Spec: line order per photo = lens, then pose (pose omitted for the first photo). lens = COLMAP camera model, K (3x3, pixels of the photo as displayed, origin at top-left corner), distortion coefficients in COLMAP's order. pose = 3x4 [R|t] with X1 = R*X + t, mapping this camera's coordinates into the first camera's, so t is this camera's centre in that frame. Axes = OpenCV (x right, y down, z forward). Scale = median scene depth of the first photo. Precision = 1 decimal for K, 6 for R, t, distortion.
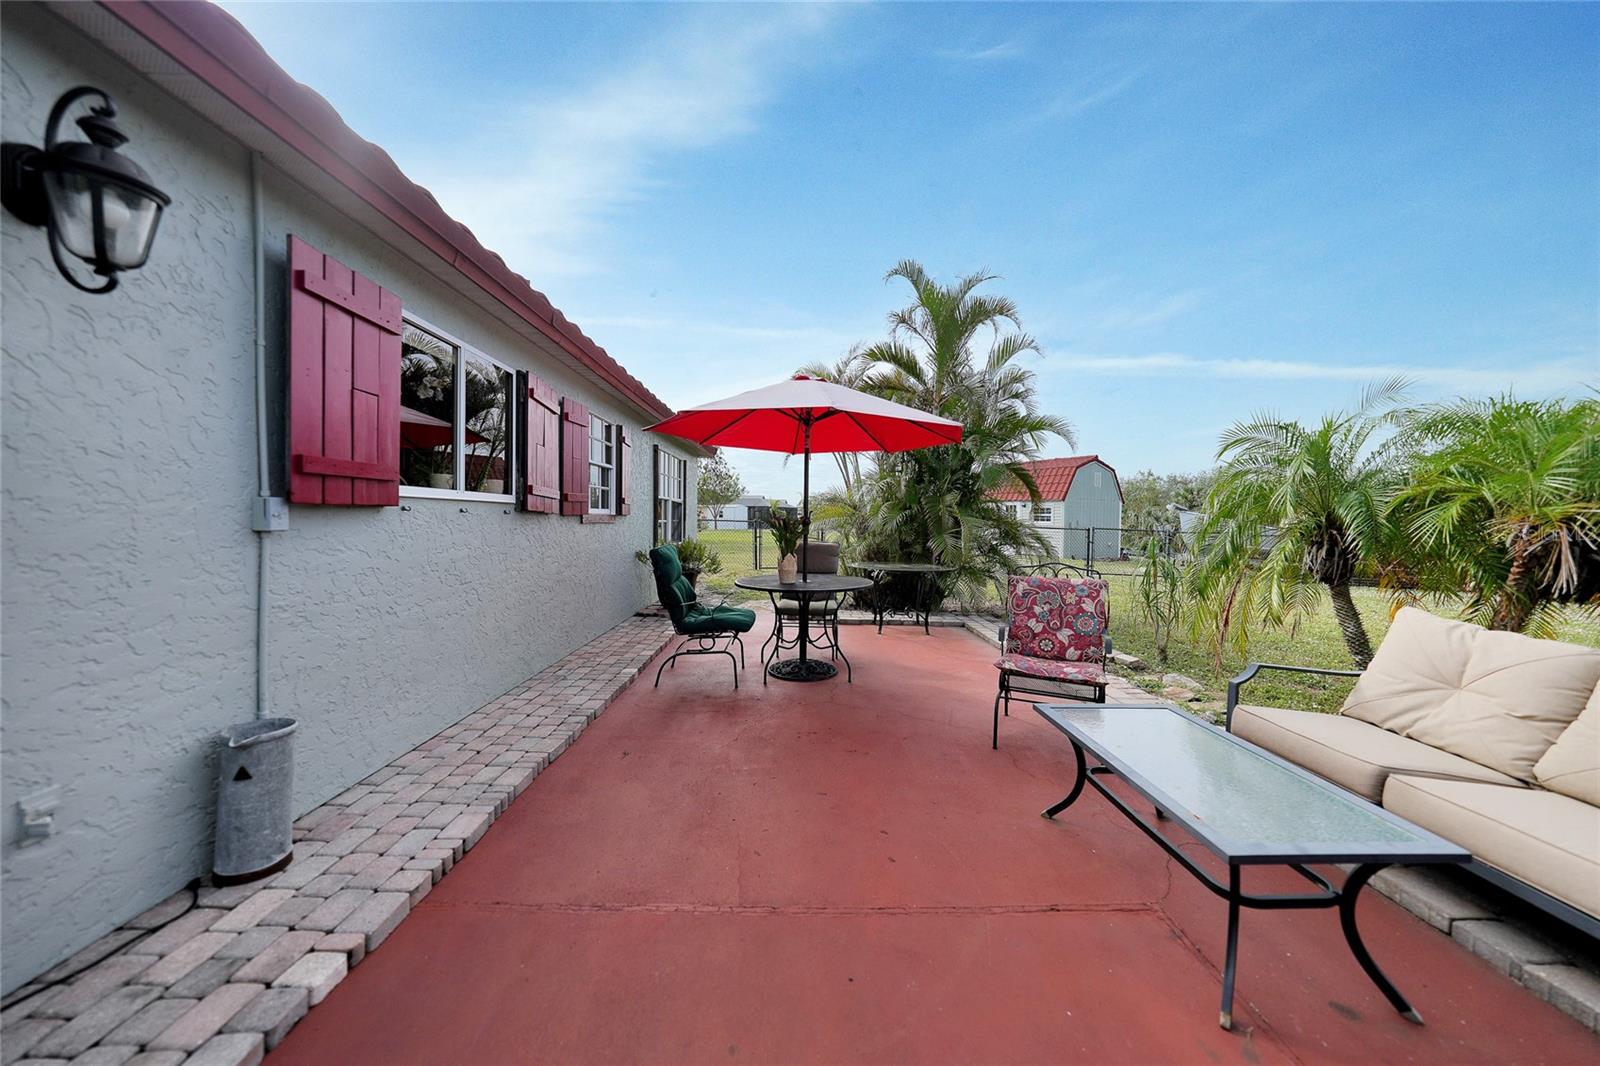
lens RADIAL K [[565.0, 0, 799.9], [0, 565.0, 536.3], [0, 0, 1]] dist [-0.000084, -0.000002]
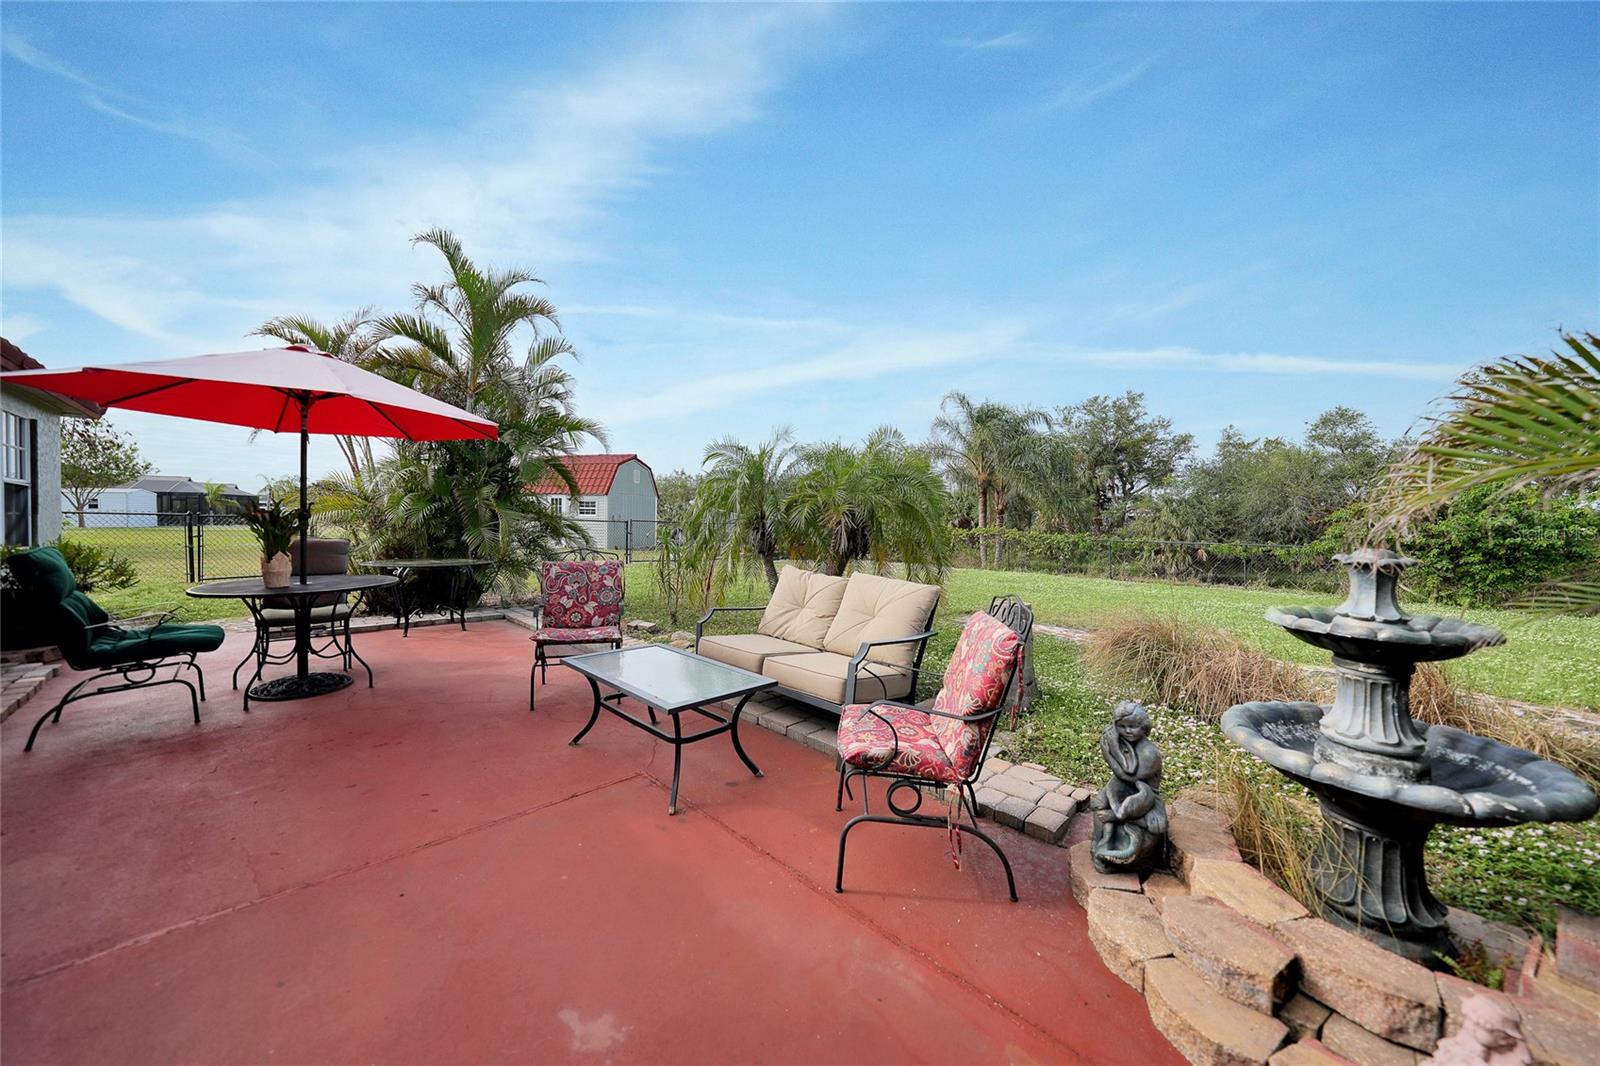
lens RADIAL K [[568.3, 0, 826.5], [0, 568.3, 520.7], [0, 0, 1]] dist [-0.041304, 0.007976]
pose [[0.696060, -0.008272, 0.717936, -0.035701], [0.018974, 0.999796, -0.006876, 0.003848], [-0.717733, 0.018408, 0.696075, -0.152470]]
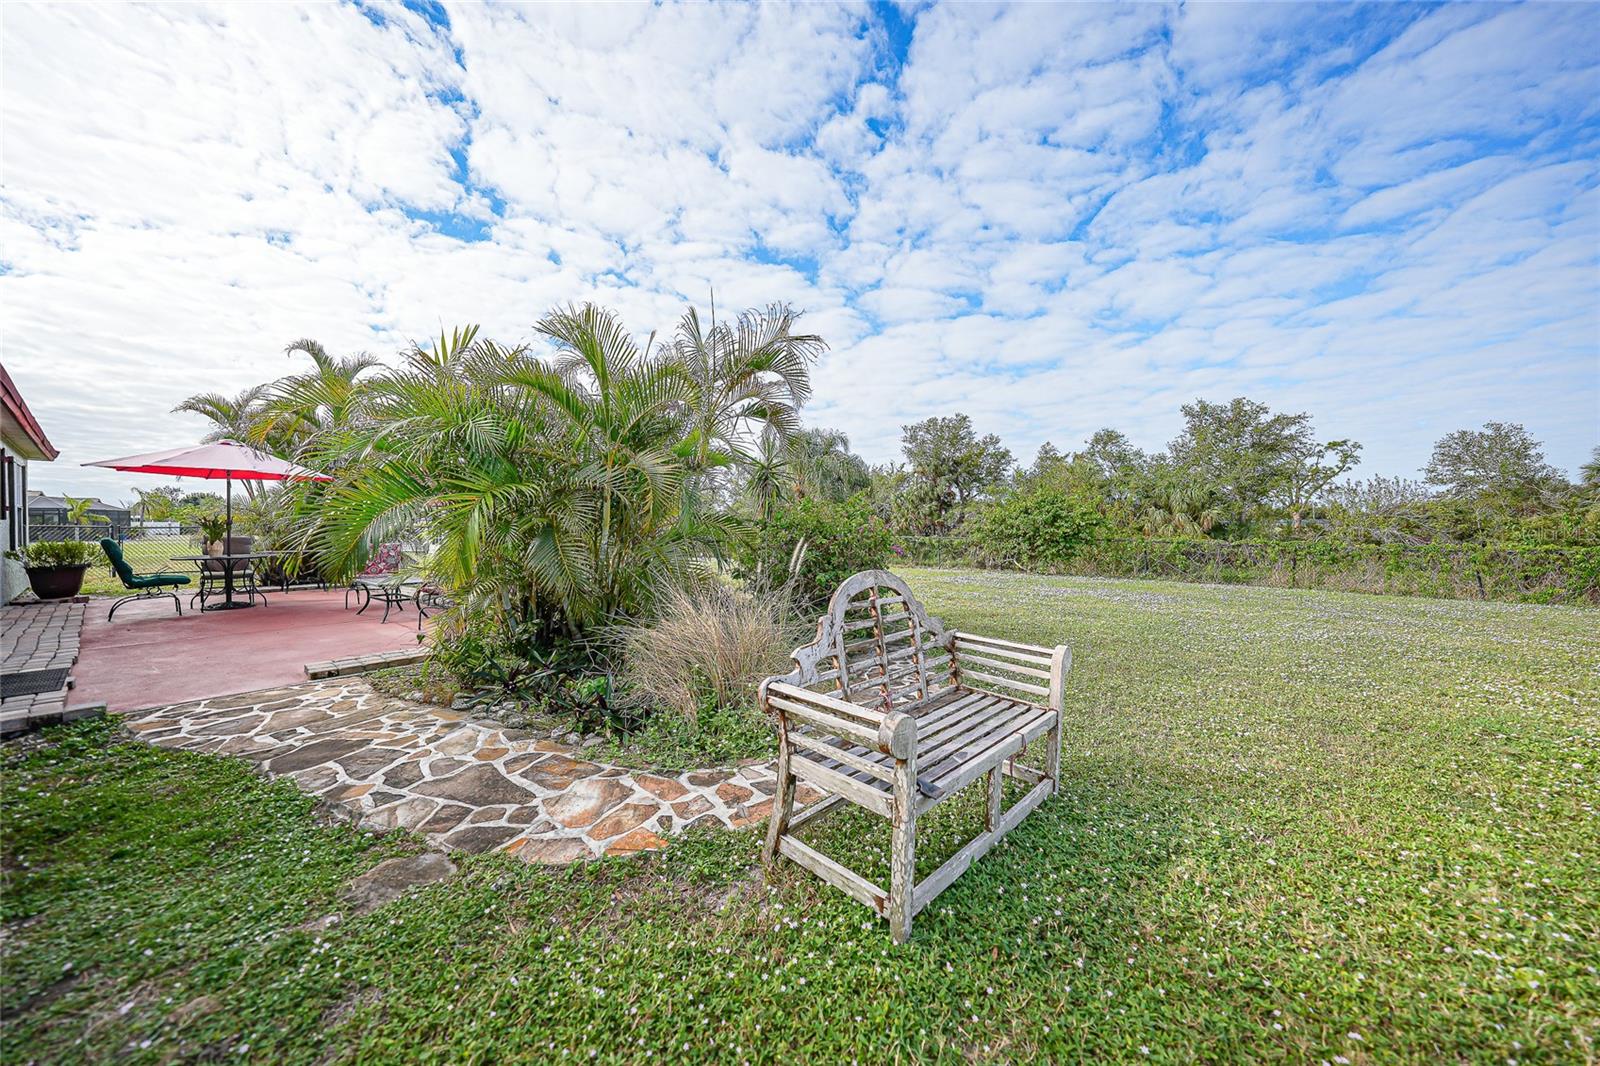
lens RADIAL K [[542.7, 0, 799.9], [0, 542.7, 527.7], [0, 0, 1]] dist [-0.000148, -0.000001]
pose [[0.621286, -0.019849, 0.783333, -0.200449], [0.035172, 0.999378, -0.002572, 0.053137], [-0.782794, 0.029149, 0.621597, -1.418954]]
